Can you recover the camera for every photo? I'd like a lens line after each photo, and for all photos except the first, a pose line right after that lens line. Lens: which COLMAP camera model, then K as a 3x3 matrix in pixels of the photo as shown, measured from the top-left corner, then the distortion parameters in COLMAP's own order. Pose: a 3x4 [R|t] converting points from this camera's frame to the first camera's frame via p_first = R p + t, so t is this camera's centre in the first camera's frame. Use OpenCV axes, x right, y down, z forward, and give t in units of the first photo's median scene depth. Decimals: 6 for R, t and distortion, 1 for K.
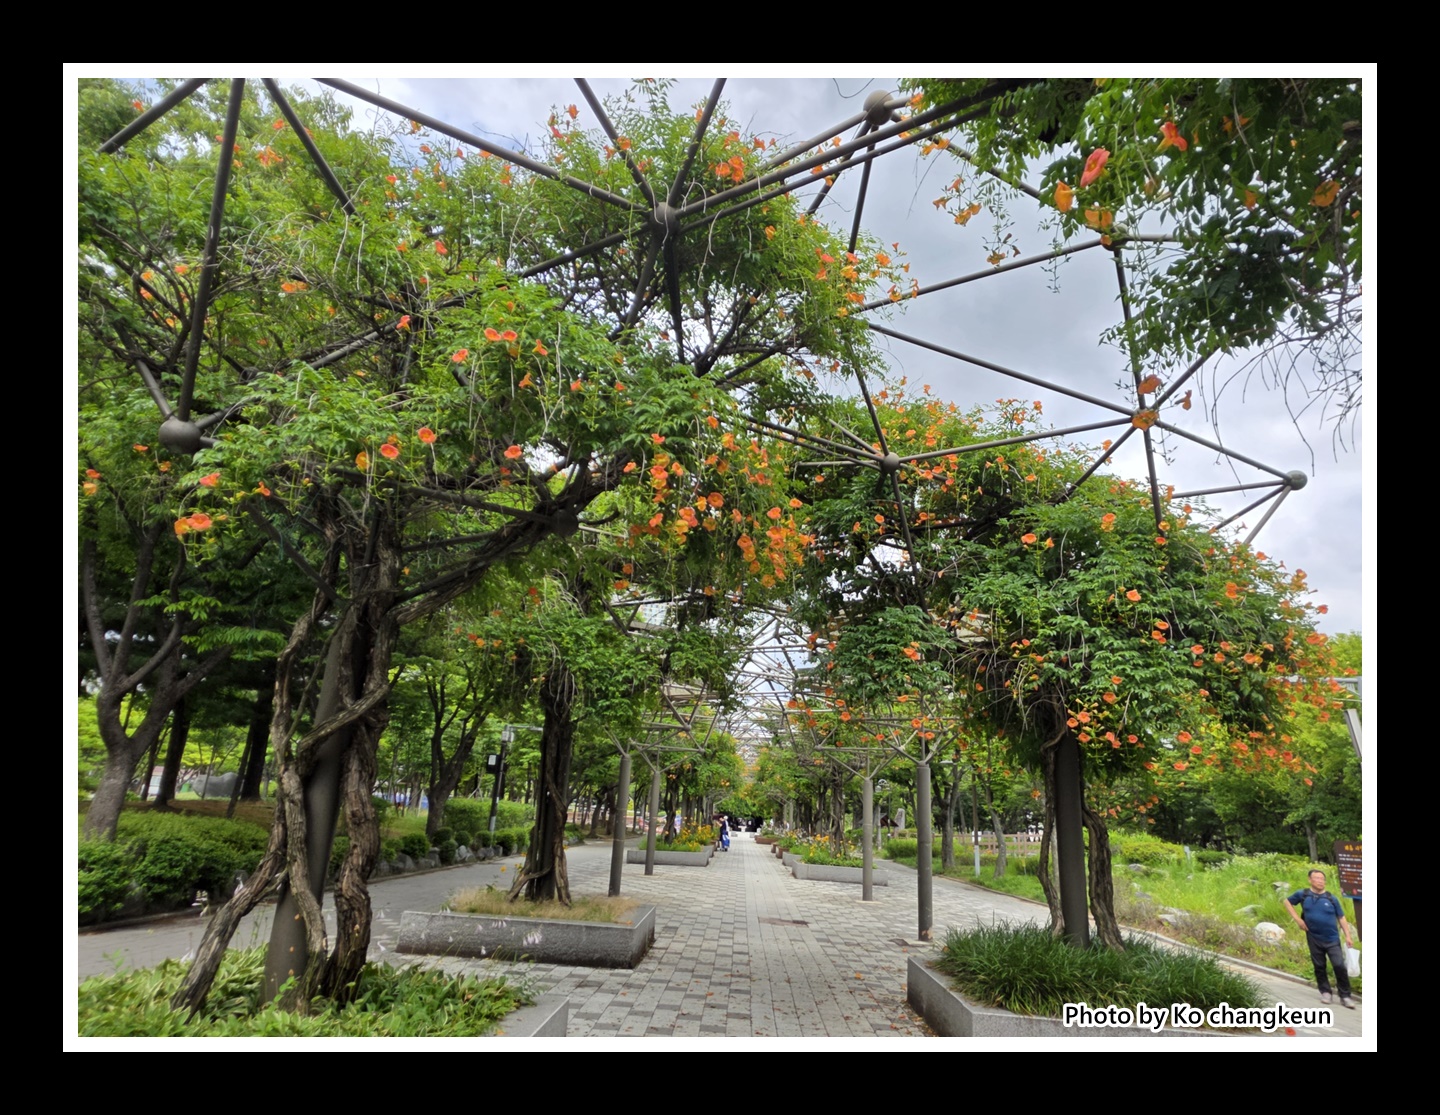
lens RADIAL K [[1039.2, 0, 720.0], [0, 1039.2, 557.5], [0, 0, 1]] dist [0.001077, 0.000988]
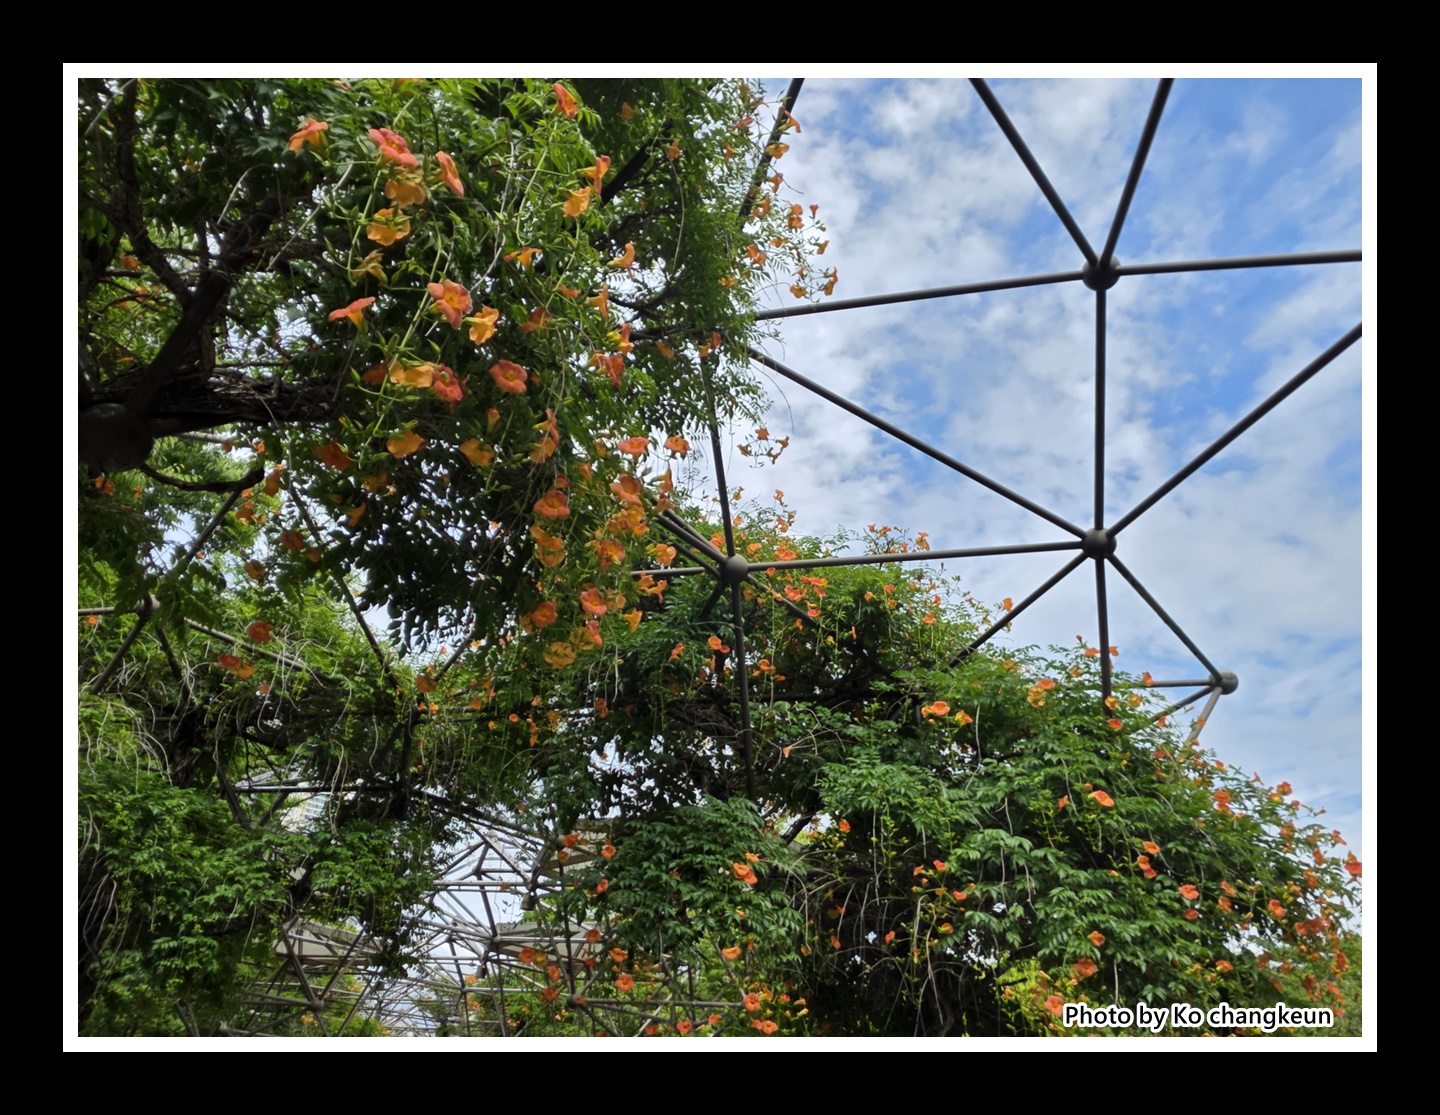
lens RADIAL K [[902.4, 0, 720.0], [0, 902.4, 557.5], [0, 0, 1]] dist [0.005970, -0.000768]
pose [[0.940799, 0.187021, 0.282701, -0.008911], [-0.089895, 0.941813, -0.323895, 0.087411], [-0.326826, 0.279307, 0.902869, 0.470057]]
